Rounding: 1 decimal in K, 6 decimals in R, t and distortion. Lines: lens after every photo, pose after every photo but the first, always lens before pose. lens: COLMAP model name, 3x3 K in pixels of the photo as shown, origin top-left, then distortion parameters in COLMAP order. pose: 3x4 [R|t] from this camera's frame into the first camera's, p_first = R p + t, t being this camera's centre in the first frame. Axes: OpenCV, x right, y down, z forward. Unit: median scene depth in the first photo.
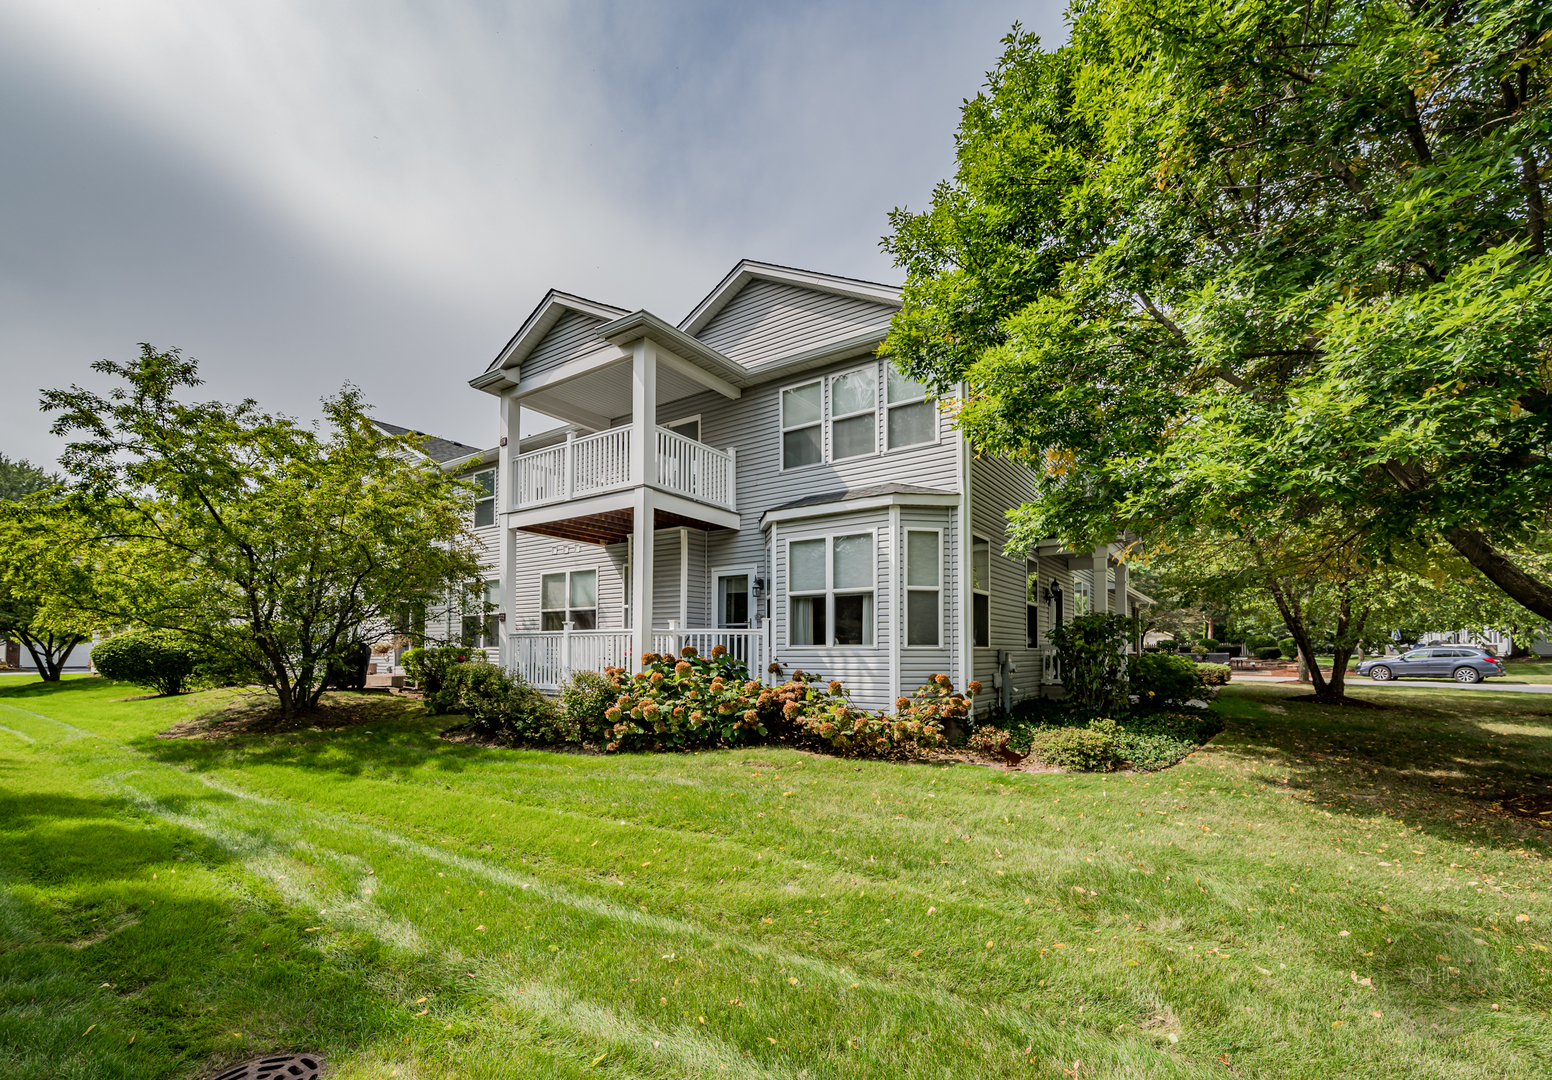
lens RADIAL K [[649.9, 0, 766.4], [0, 649.9, 581.3], [0, 0, 1]] dist [0.000027, 0.000045]
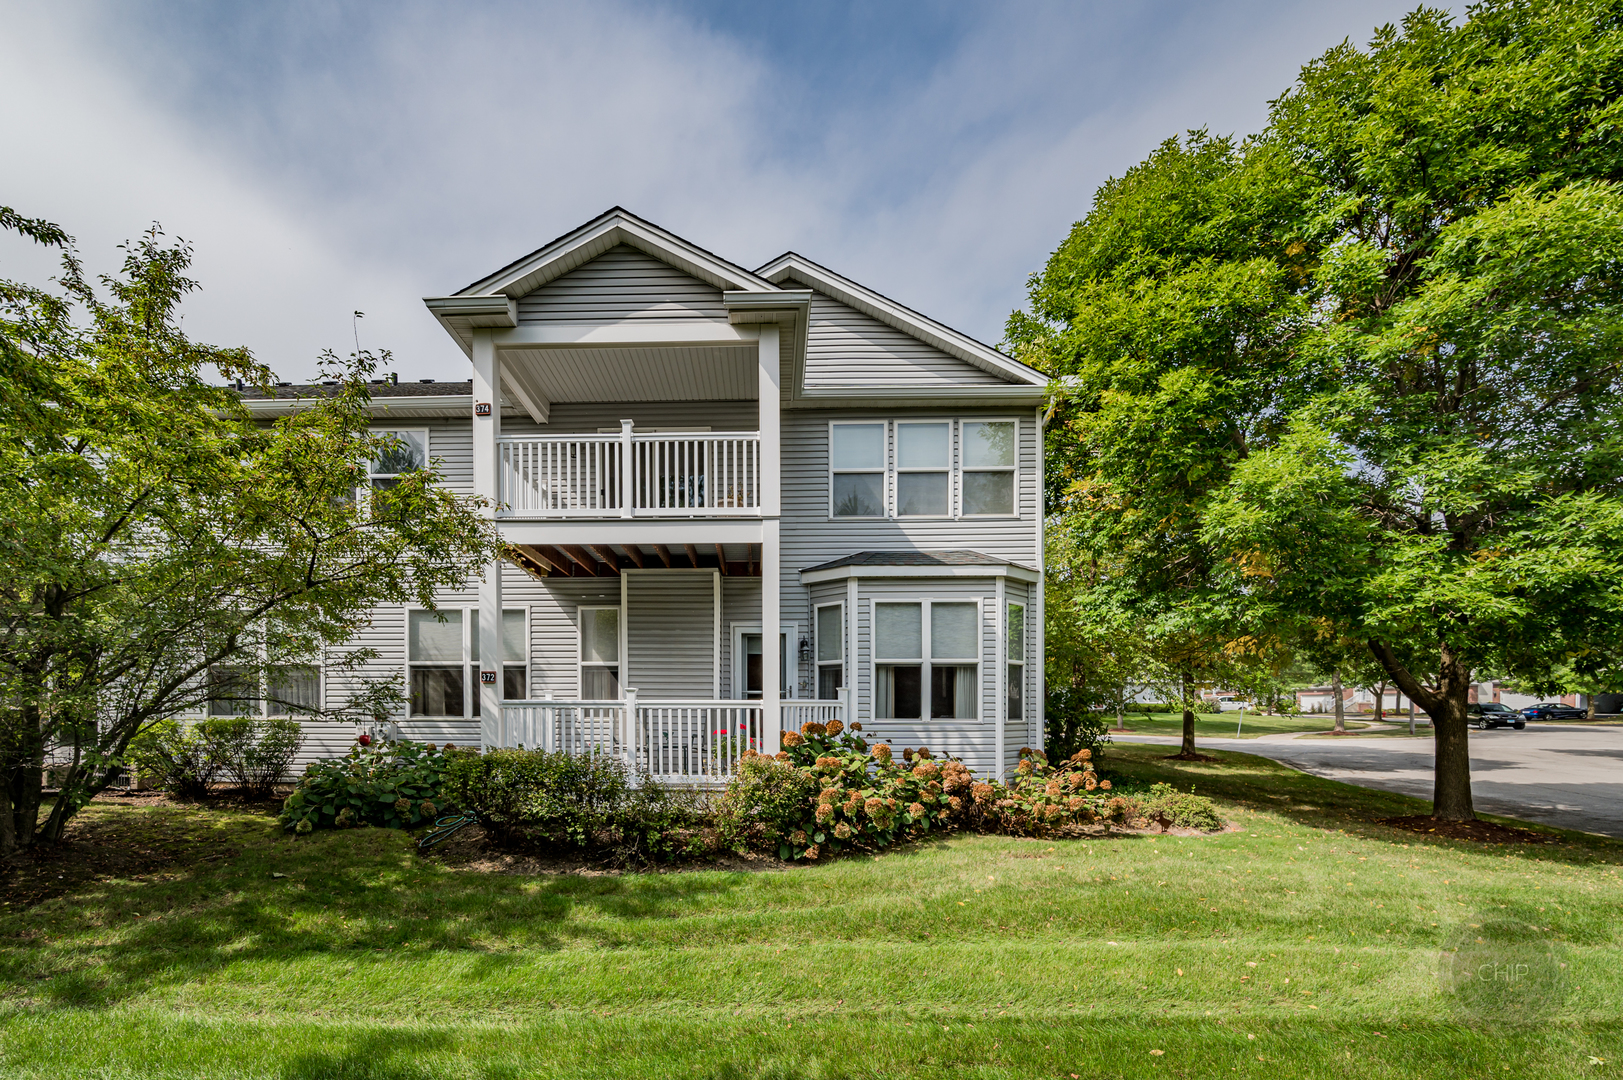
lens RADIAL K [[708.0, 0, 810.4], [0, 708.0, 668.7], [0, 0, 1]] dist [0.001317, 0.000032]
pose [[0.841009, 0.032550, 0.540041, -0.577519], [-0.059761, 0.997669, 0.032934, 0.003112], [-0.537710, -0.059971, 0.840994, 0.236906]]
